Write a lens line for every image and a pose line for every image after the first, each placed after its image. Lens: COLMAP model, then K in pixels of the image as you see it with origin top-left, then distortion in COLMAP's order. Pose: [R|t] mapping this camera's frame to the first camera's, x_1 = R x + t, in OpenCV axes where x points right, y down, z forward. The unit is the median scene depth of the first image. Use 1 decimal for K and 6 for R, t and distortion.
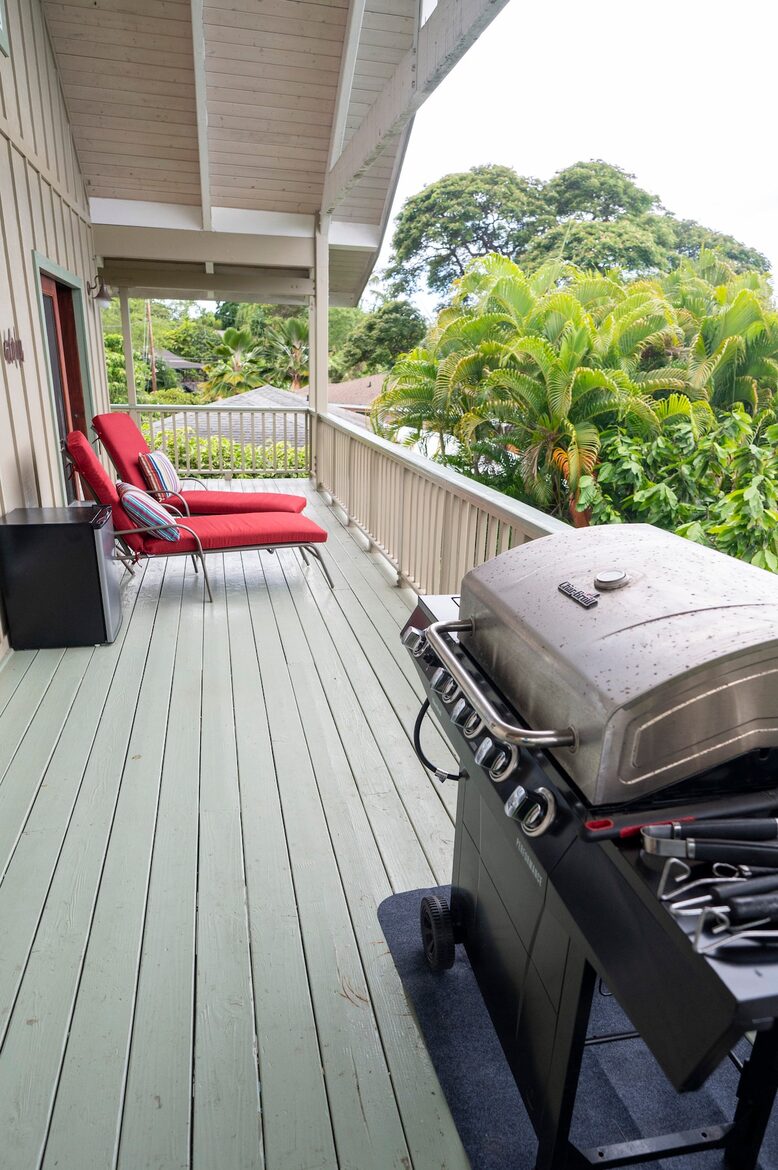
lens RADIAL K [[680.4, 0, 389.0], [0, 680.4, 585.0], [0, 0, 1]] dist [0.002222, 0.000482]
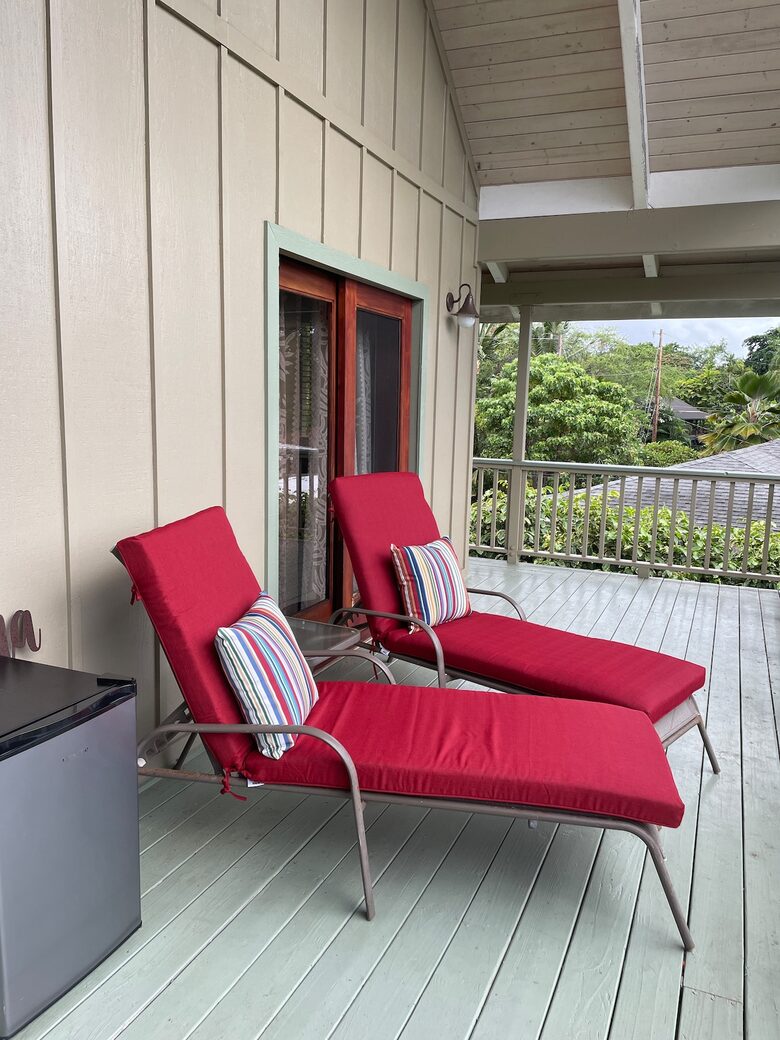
lens RADIAL K [[803.6, 0, 390.0], [0, 803.6, 520.0], [0, 0, 1]] dist [0.005522, -0.001291]
pose [[0.809311, 0.081292, -0.581728, 0.015557], [-0.185218, 0.975169, -0.121407, -0.101118], [0.557414, 0.206003, 0.804271, 0.340055]]
